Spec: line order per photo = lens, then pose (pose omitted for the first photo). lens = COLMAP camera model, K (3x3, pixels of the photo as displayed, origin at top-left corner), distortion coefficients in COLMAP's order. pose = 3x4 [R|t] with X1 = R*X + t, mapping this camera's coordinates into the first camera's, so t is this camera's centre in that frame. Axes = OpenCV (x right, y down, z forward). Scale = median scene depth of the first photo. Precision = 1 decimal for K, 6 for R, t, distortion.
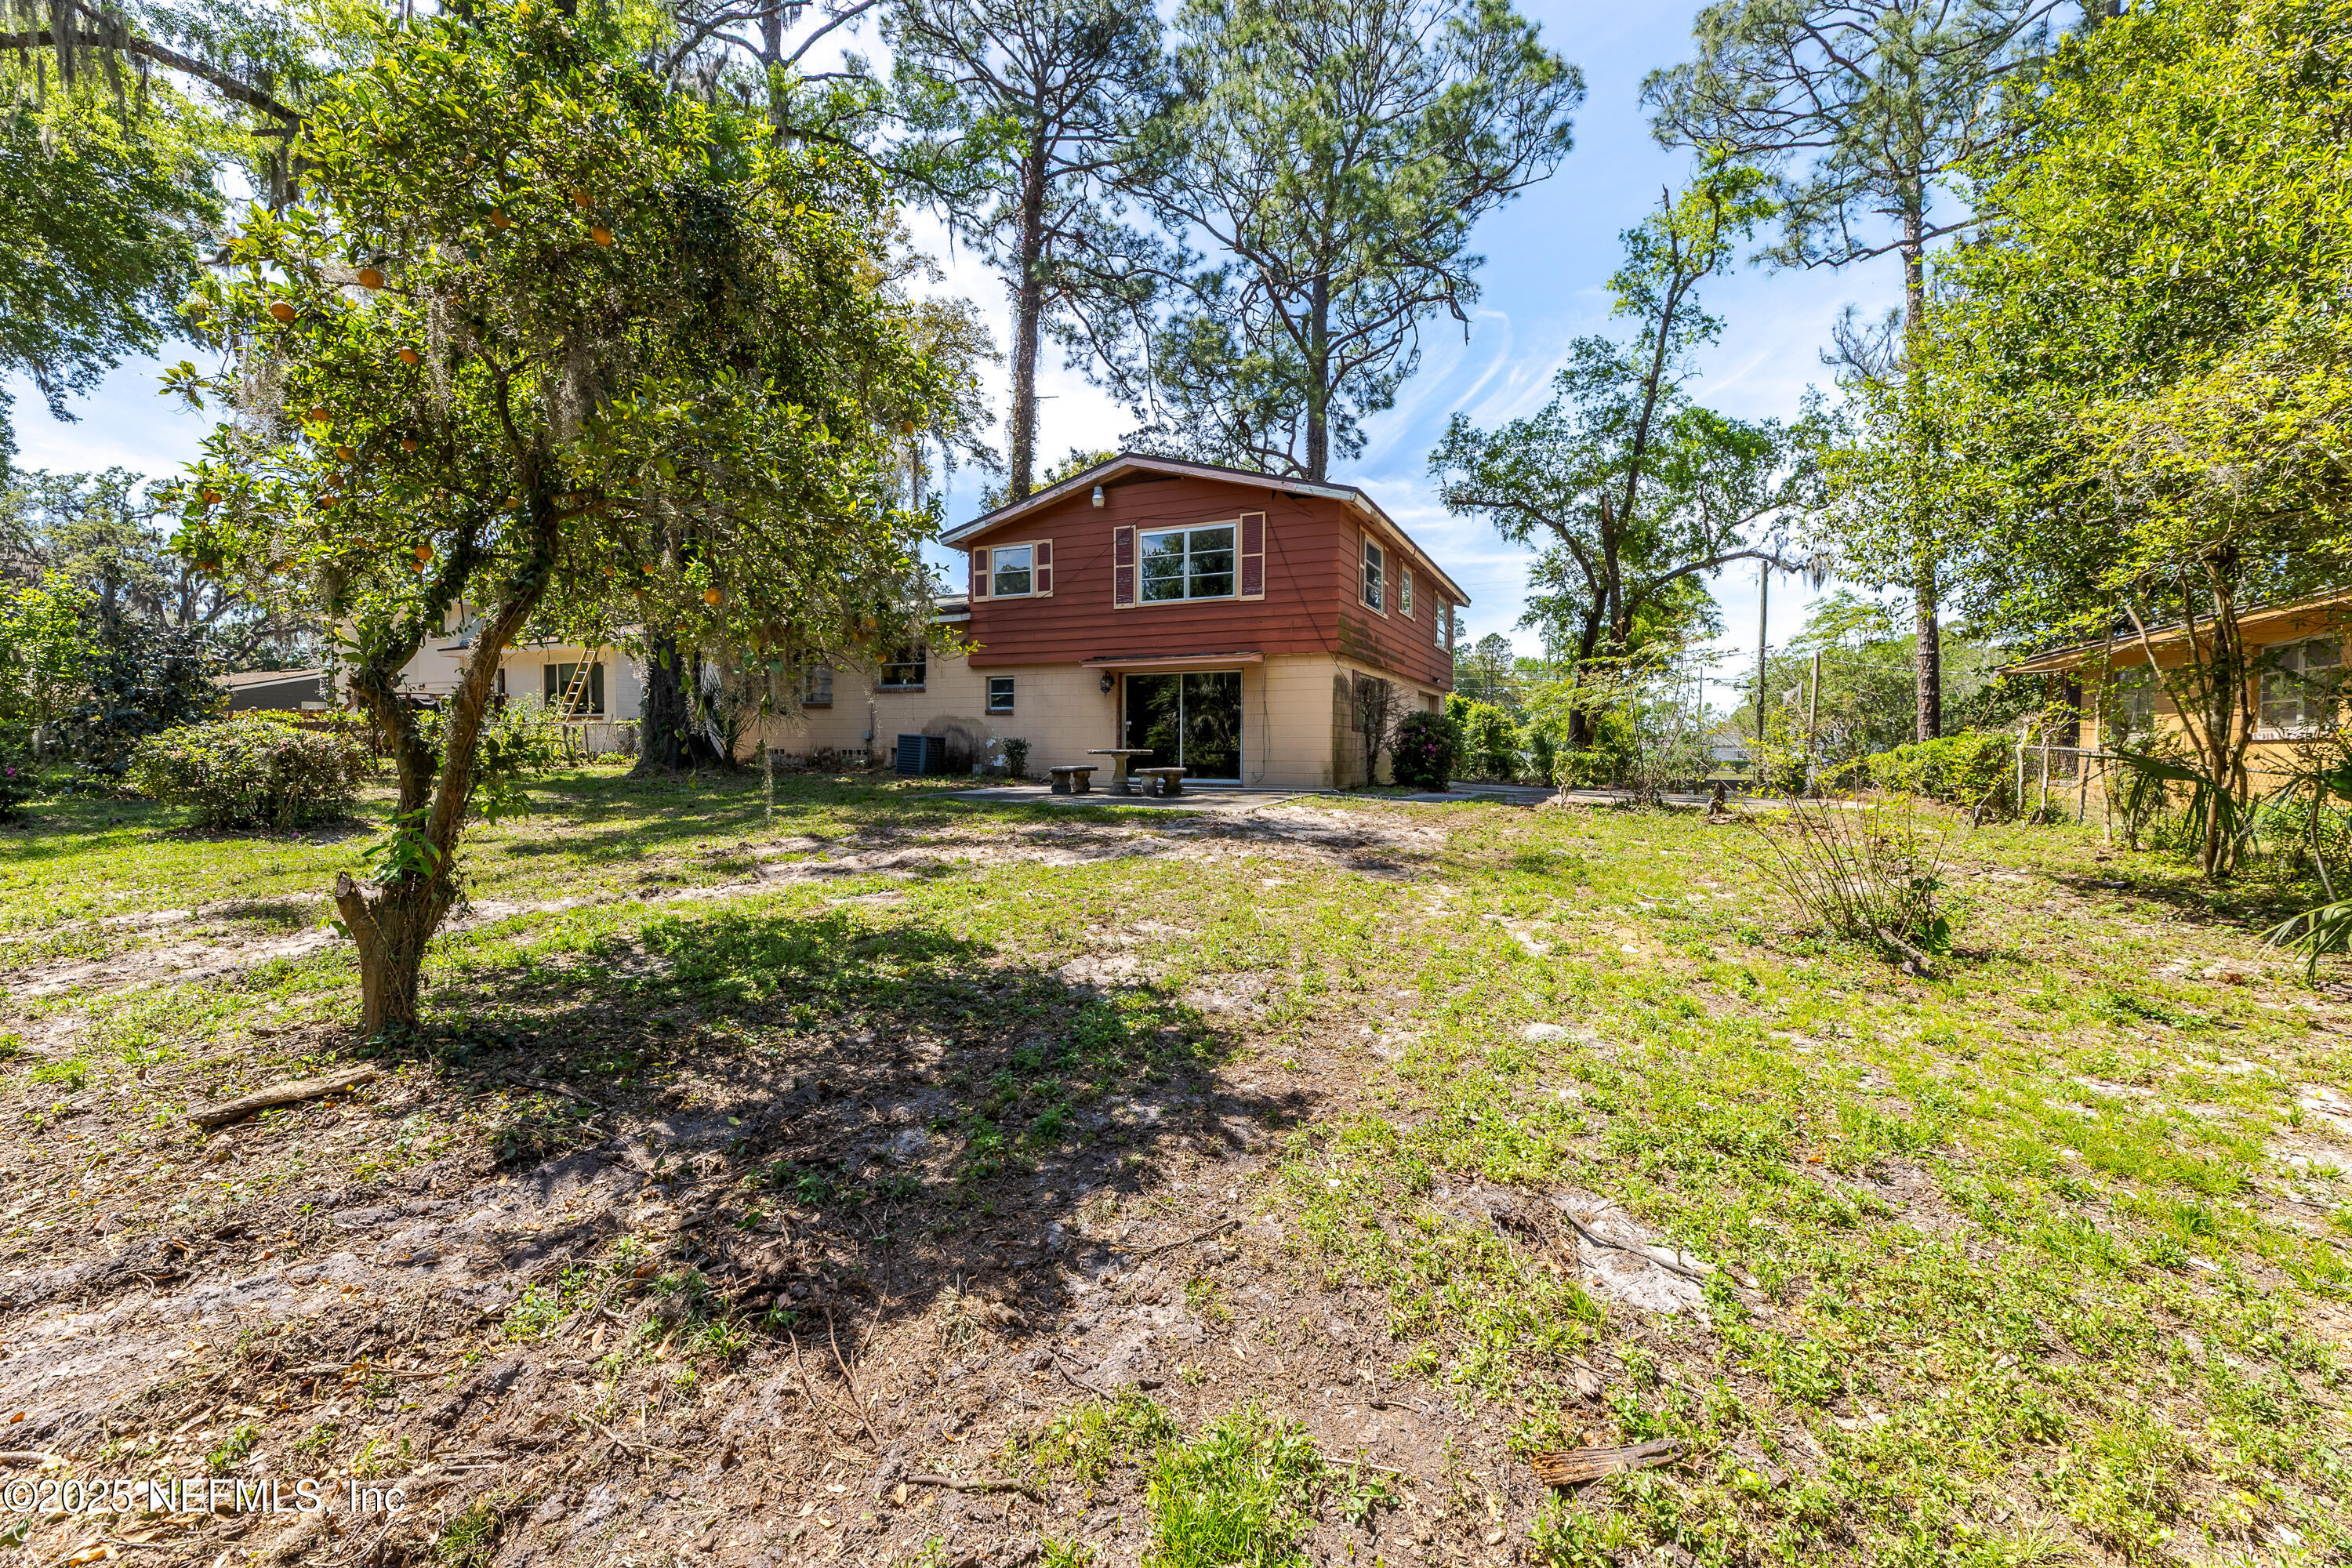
lens RADIAL K [[966.5, 0, 1176.8], [0, 966.5, 773.8], [0, 0, 1]] dist [0.000448, 0.000562]
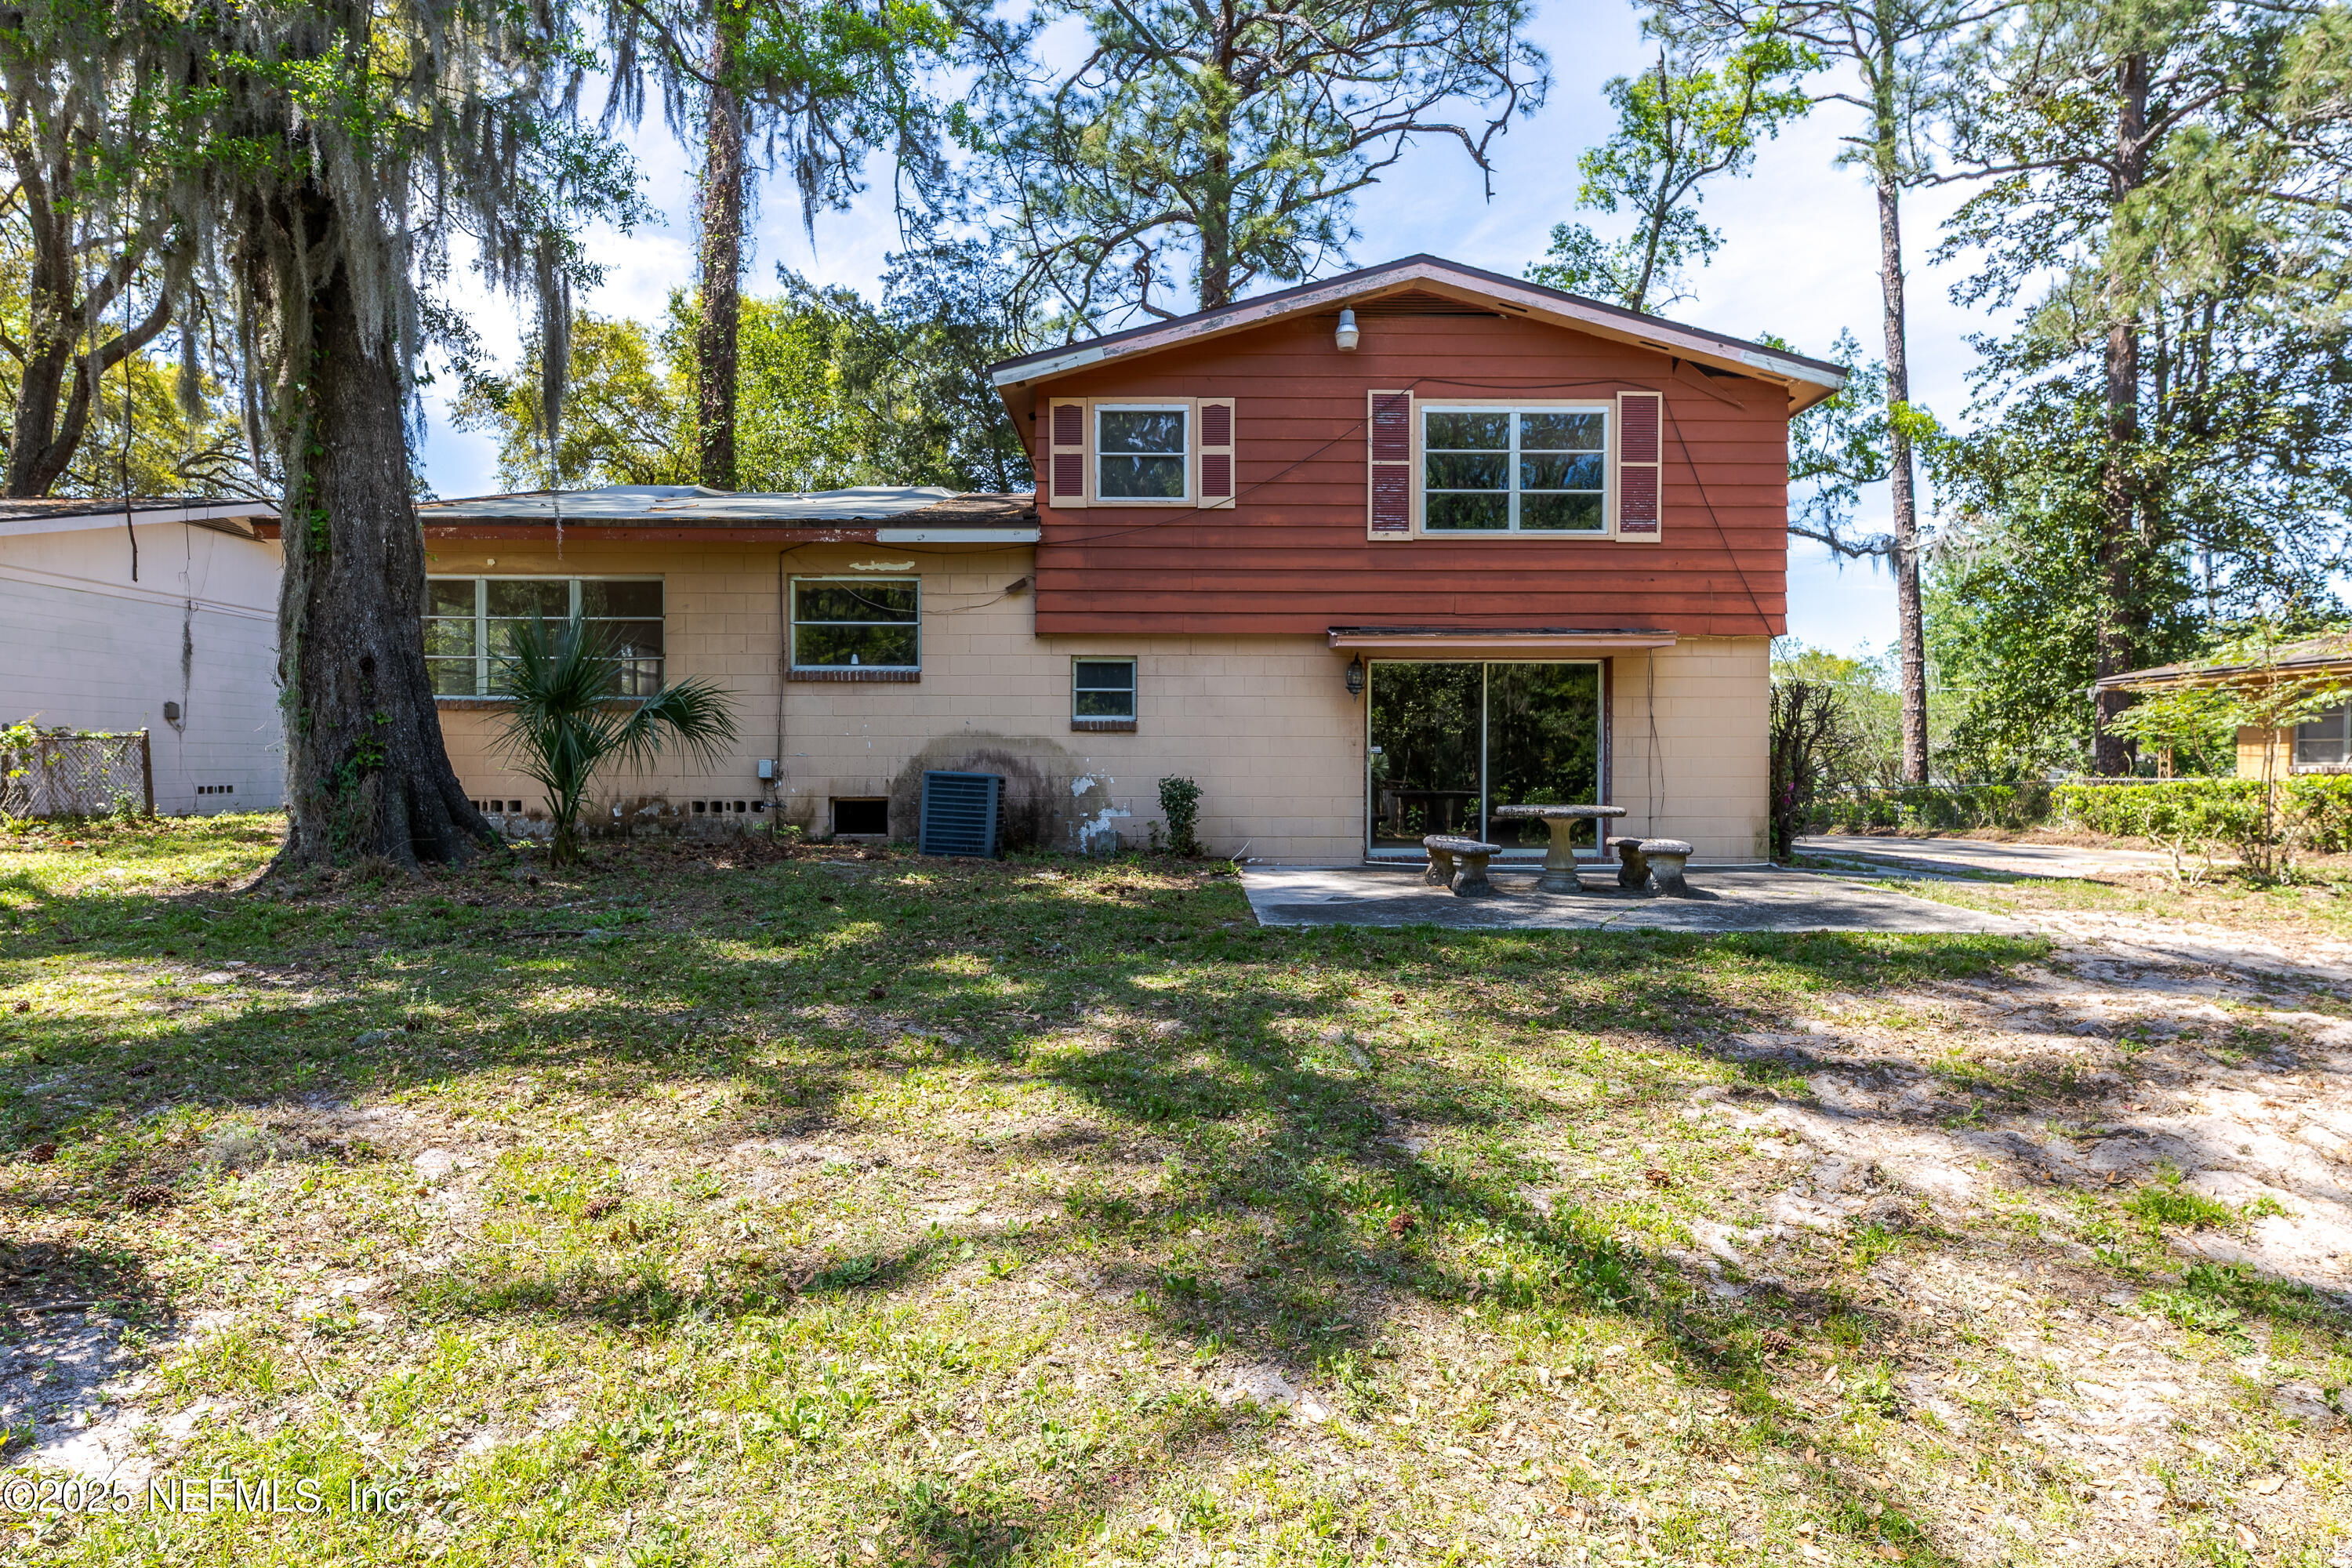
lens RADIAL K [[1287.3, 0, 1176.0], [0, 1287.3, 784.0], [0, 0, 1]] dist [-0.004436, -0.000416]
pose [[0.897956, -0.011374, 0.439938, -0.485058], [0.013796, 0.999902, -0.002307, -0.033437], [-0.439869, 0.008141, 0.898025, 0.401883]]
